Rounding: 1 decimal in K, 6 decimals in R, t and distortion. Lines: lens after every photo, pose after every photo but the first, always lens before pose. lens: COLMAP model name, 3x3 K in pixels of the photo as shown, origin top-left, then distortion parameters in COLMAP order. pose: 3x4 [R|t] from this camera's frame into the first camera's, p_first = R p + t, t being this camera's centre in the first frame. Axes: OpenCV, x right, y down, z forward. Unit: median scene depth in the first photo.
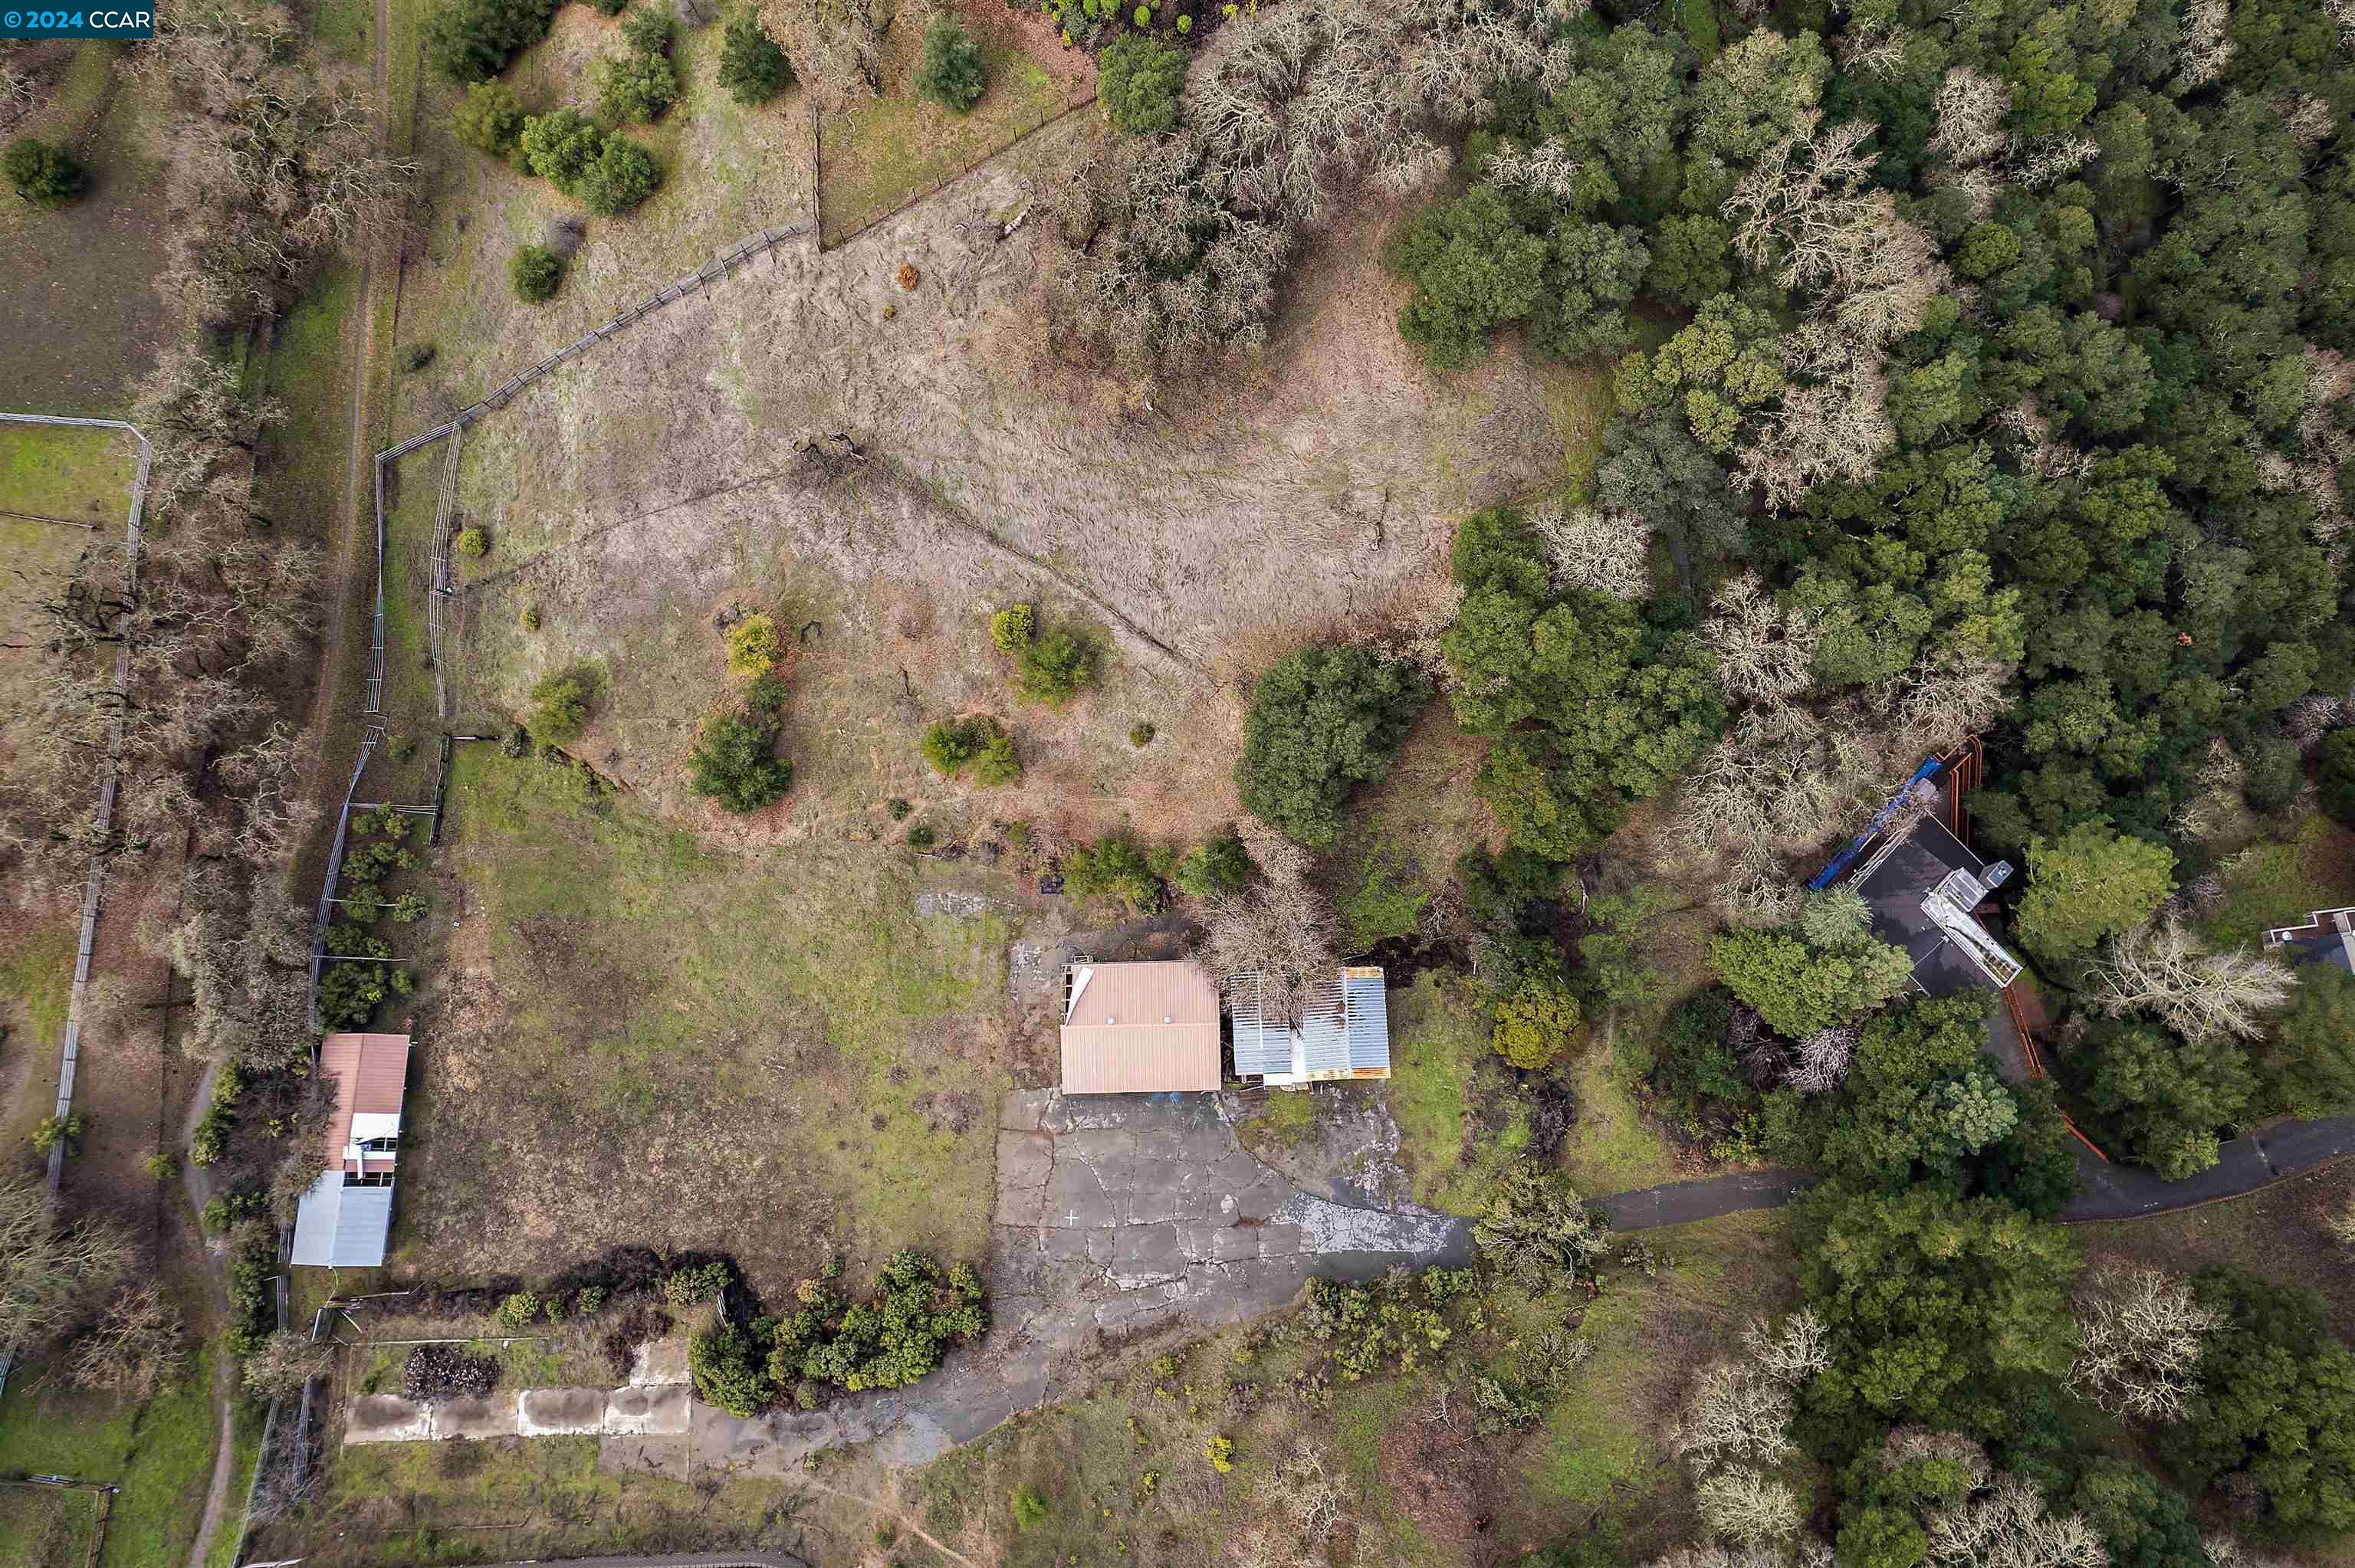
lens RADIAL K [[1483.5, 0, 1194.5], [0, 1483.5, 795.4], [0, 0, 1]] dist [-0.083583, 0.079529]
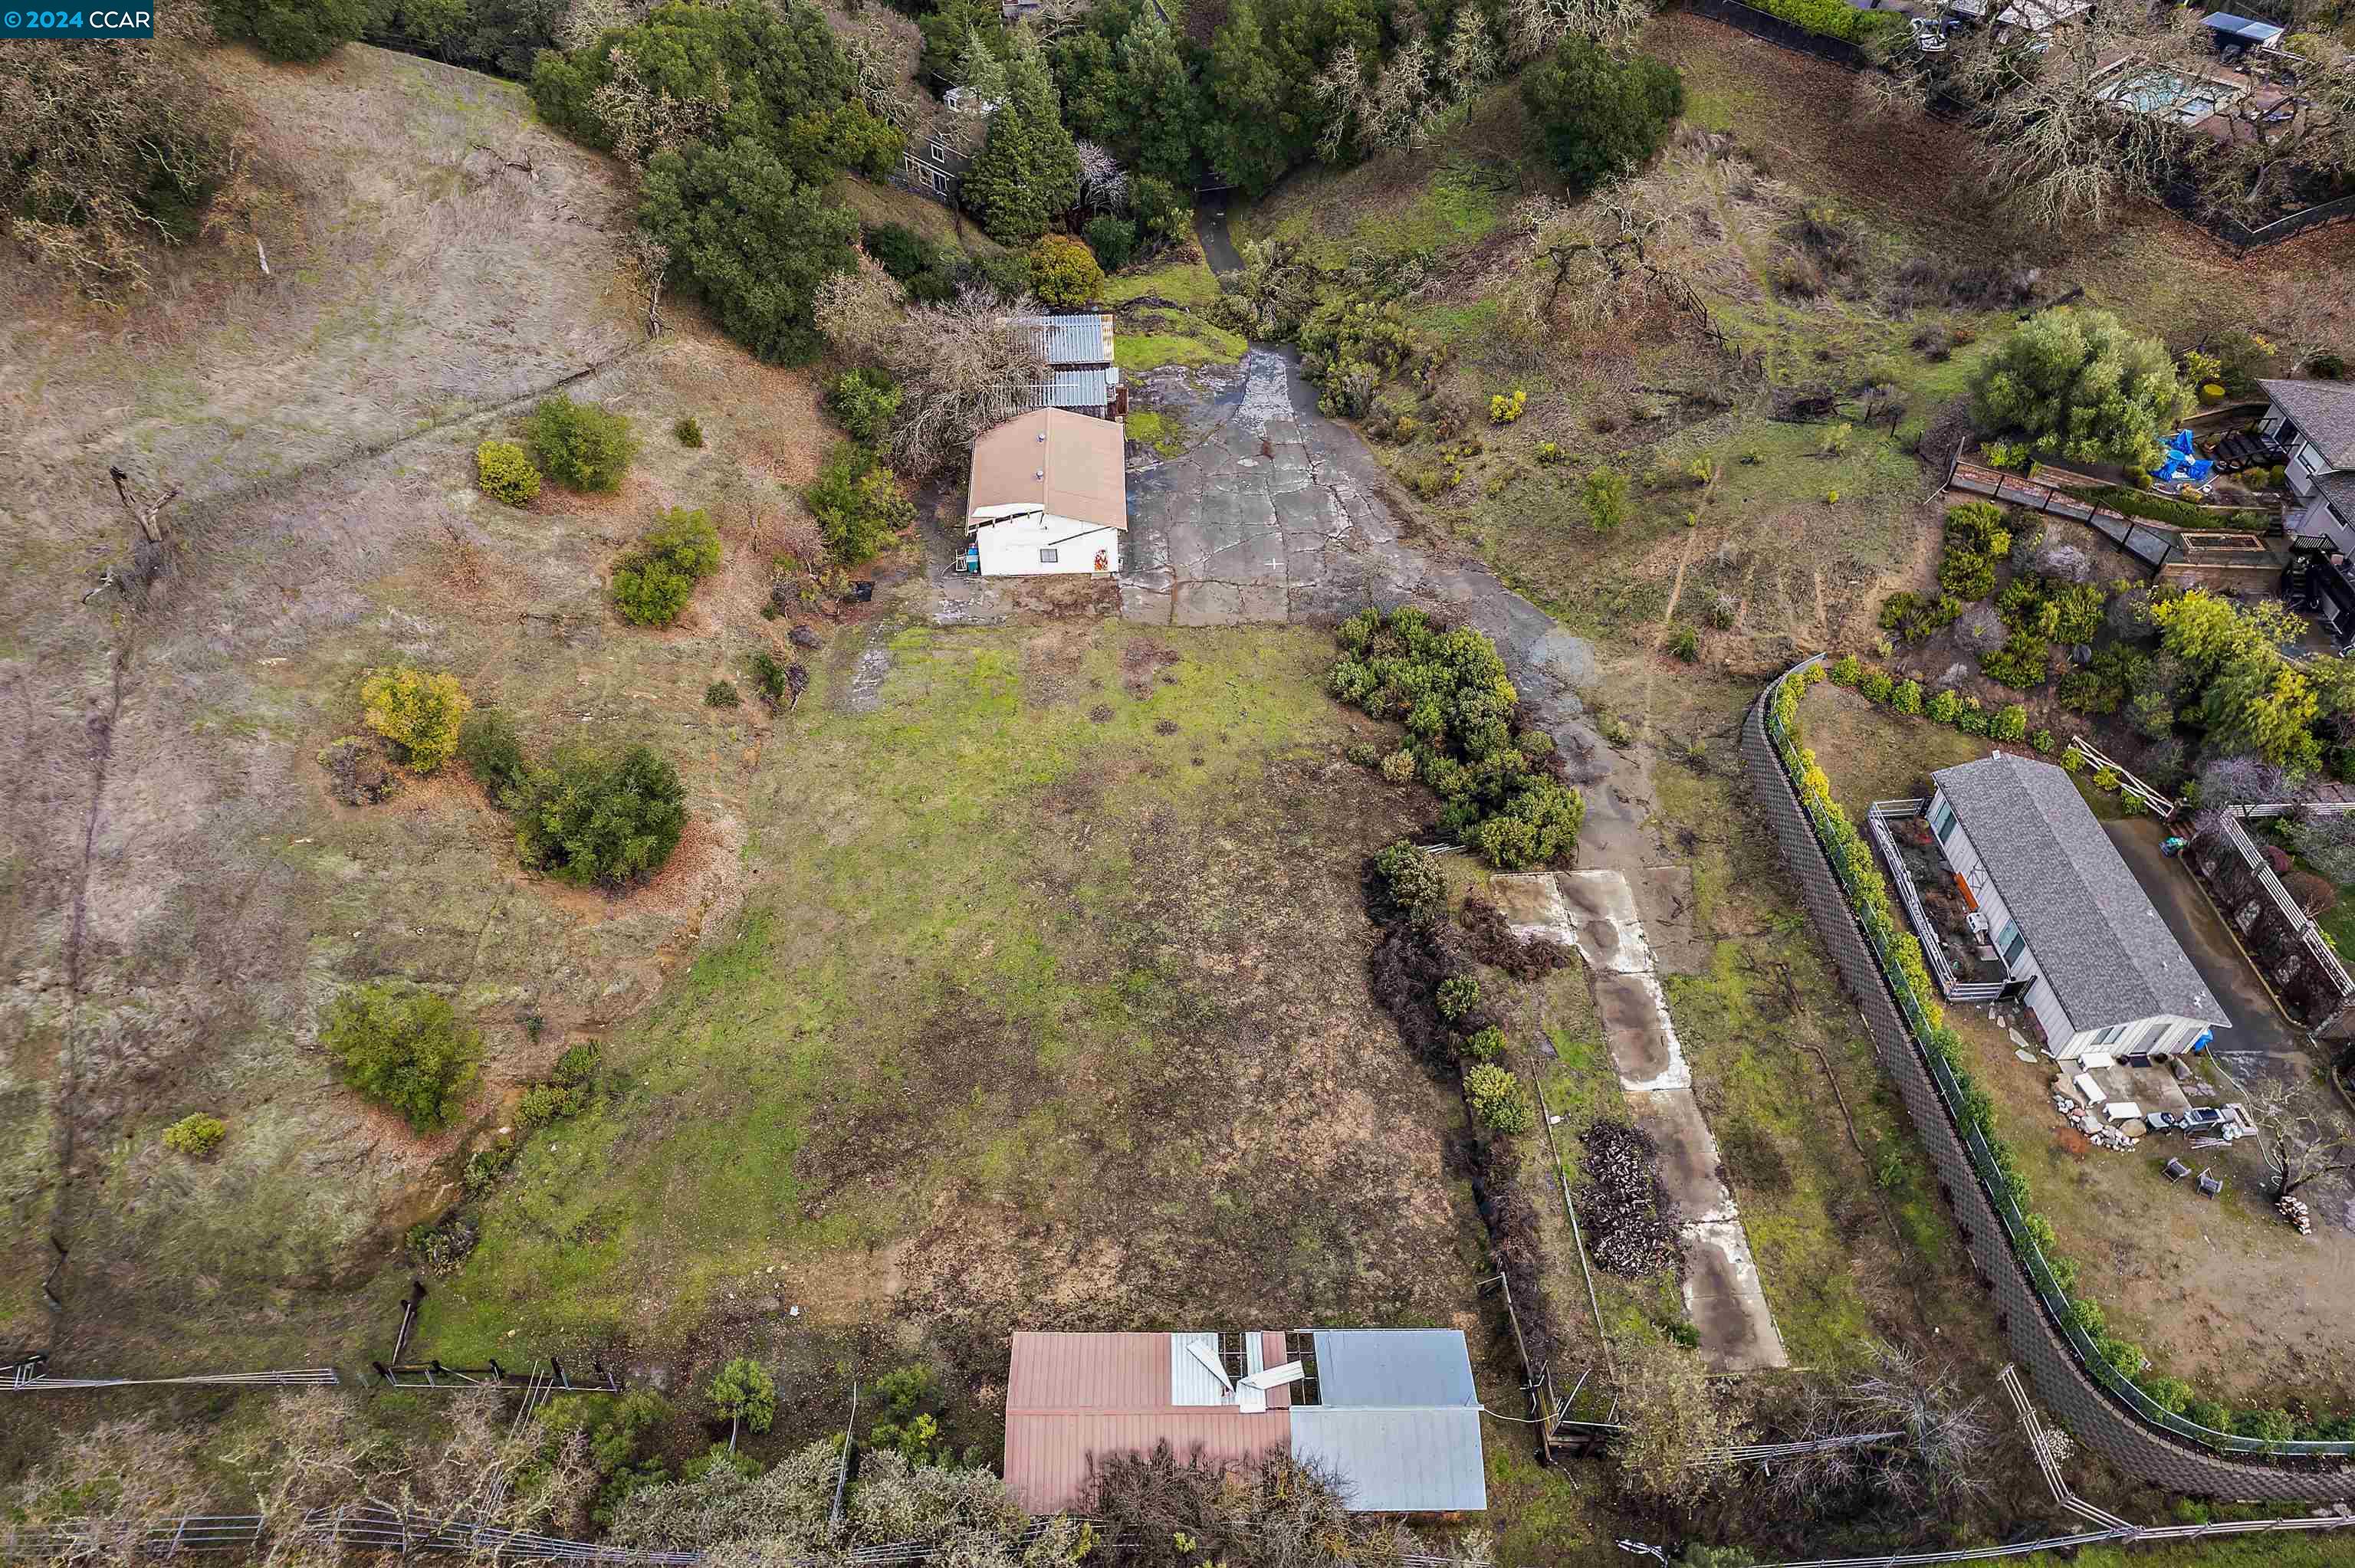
lens RADIAL K [[1483.5, 0, 1194.5], [0, 1483.5, 795.4], [0, 0, 1]] dist [-0.083583, 0.079529]
pose [[-0.028318, -0.730047, 0.682810, -0.756488], [0.972214, 0.138679, 0.188593, 0.106941], [-0.232373, 0.669179, 0.705835, 0.521199]]
